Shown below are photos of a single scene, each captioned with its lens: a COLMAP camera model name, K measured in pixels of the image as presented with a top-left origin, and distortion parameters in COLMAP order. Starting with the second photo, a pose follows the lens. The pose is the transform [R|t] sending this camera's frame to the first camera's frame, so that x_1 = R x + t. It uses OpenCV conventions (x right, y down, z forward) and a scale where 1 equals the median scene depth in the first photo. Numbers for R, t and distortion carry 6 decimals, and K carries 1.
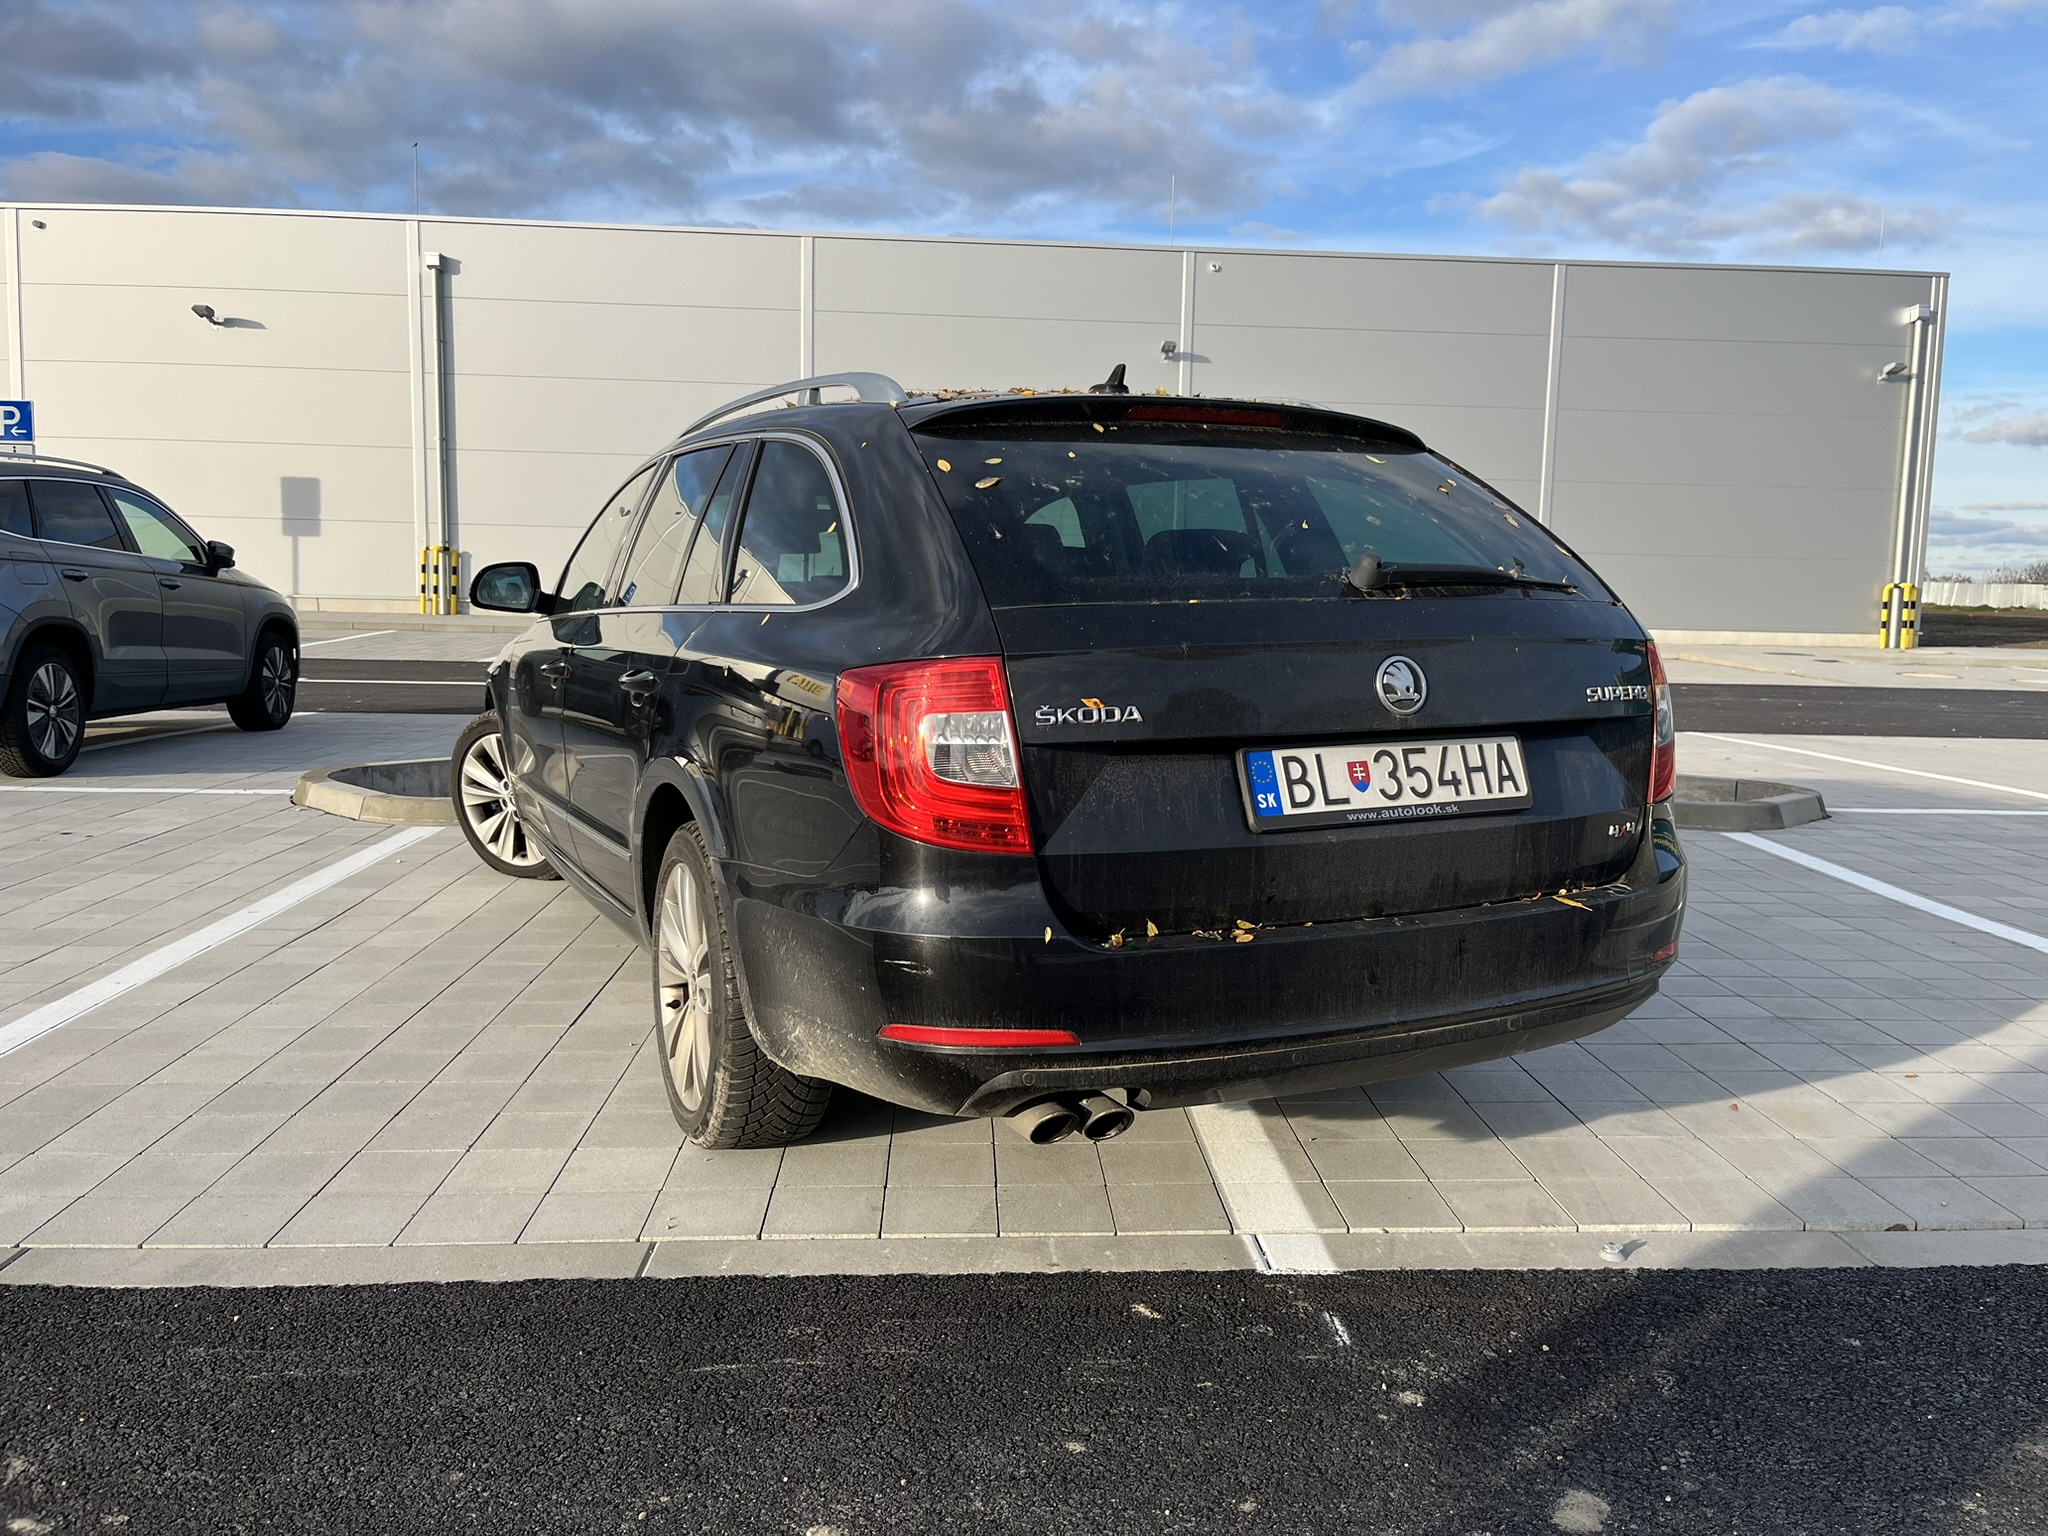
lens RADIAL K [[1559.1, 0, 1046.3], [0, 1559.1, 753.9], [0, 0, 1]] dist [0.055478, -0.086992]
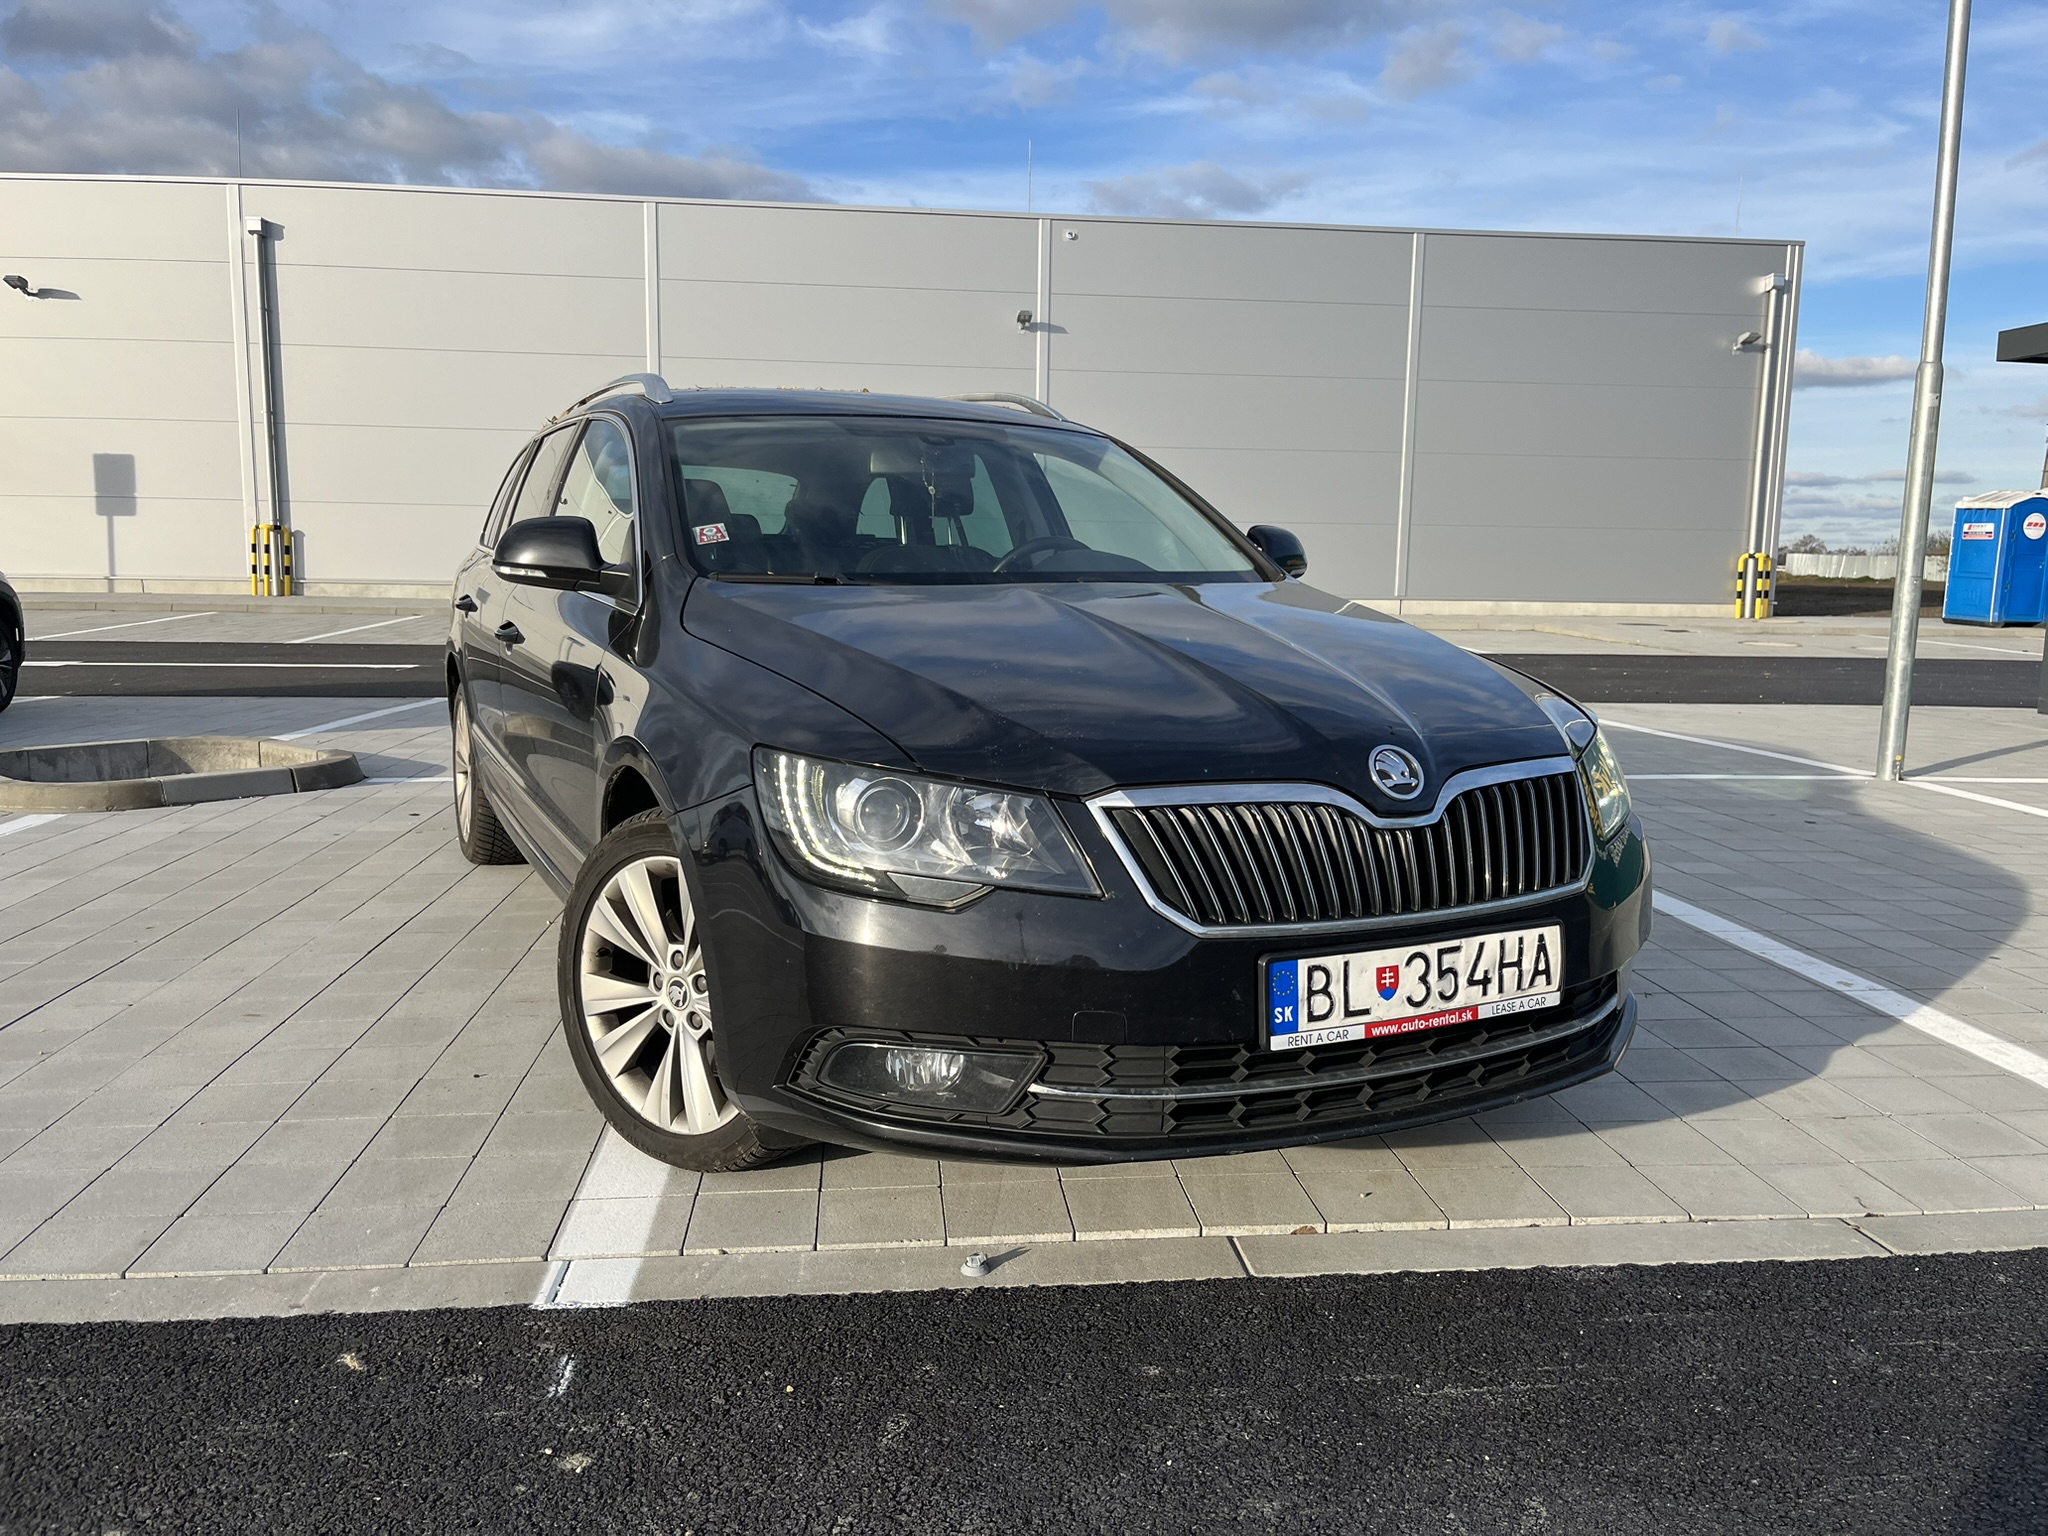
lens RADIAL K [[1567.3, 0, 1027.7], [0, 1567.3, 767.7], [0, 0, 1]] dist [0.025950, -0.012845]
pose [[0.998982, -0.012787, 0.043260, 0.057592], [0.011860, 0.999696, 0.021615, 0.002308], [-0.043523, -0.021080, 0.998830, 0.018350]]
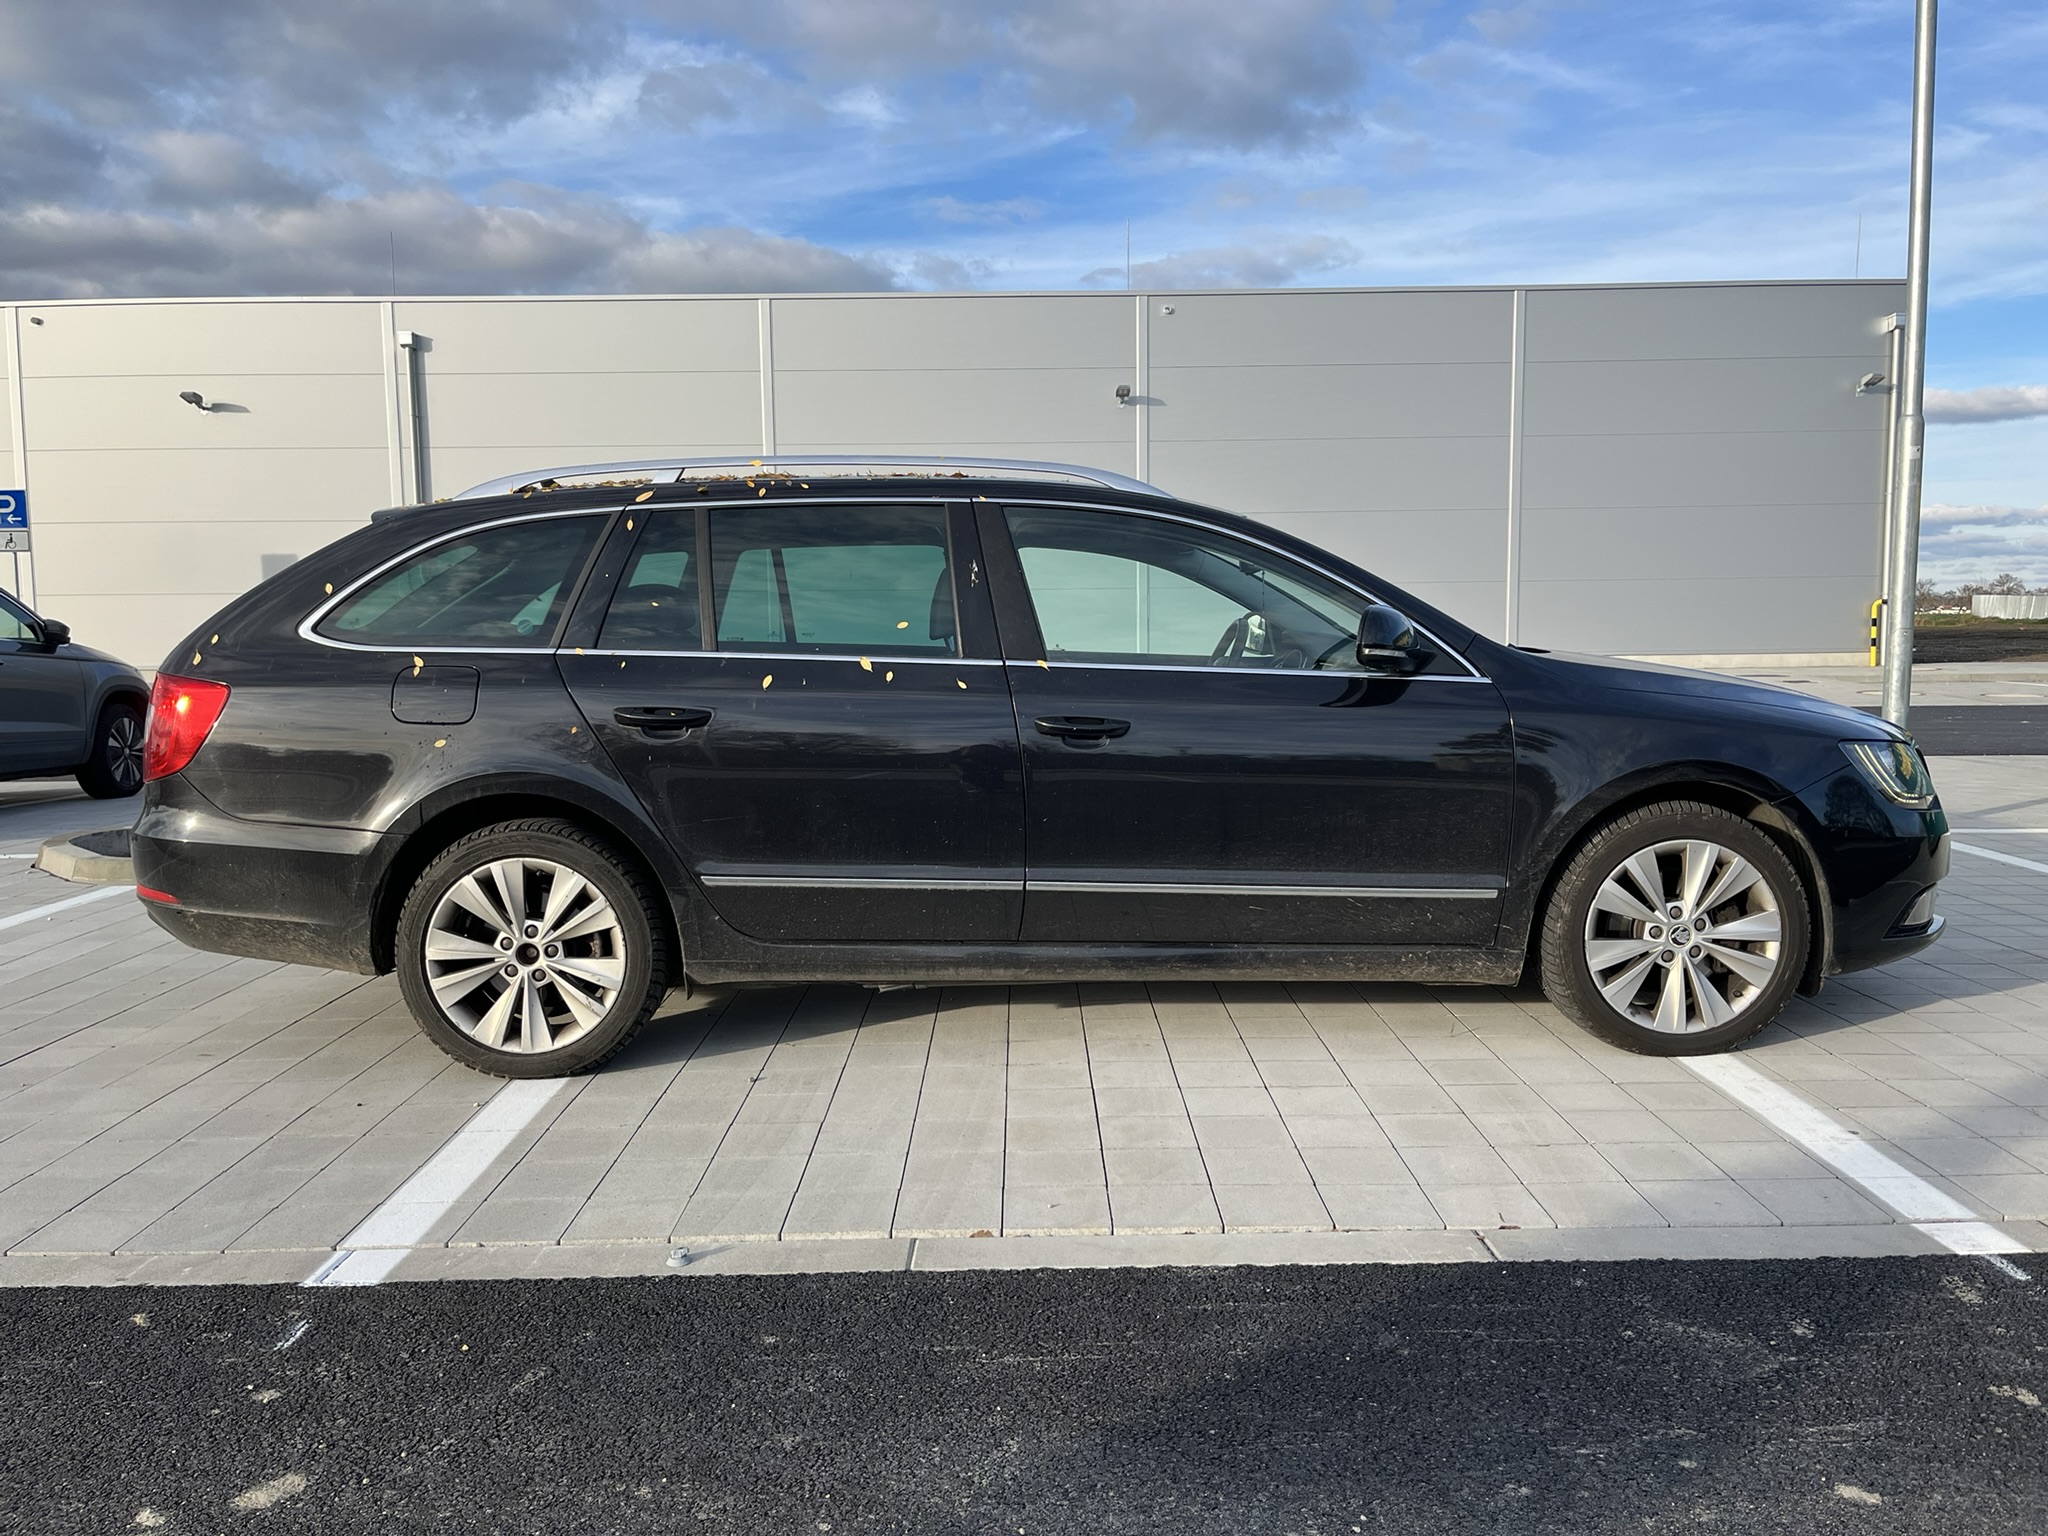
lens RADIAL K [[1557.4, 0, 1011.9], [0, 1557.4, 772.2], [0, 0, 1]] dist [0.066447, -0.095590]
pose [[0.997637, -0.029266, -0.062167, 0.105415], [0.028136, 0.999424, -0.018981, 0.002913], [0.062686, 0.017187, 0.997885, -0.005333]]
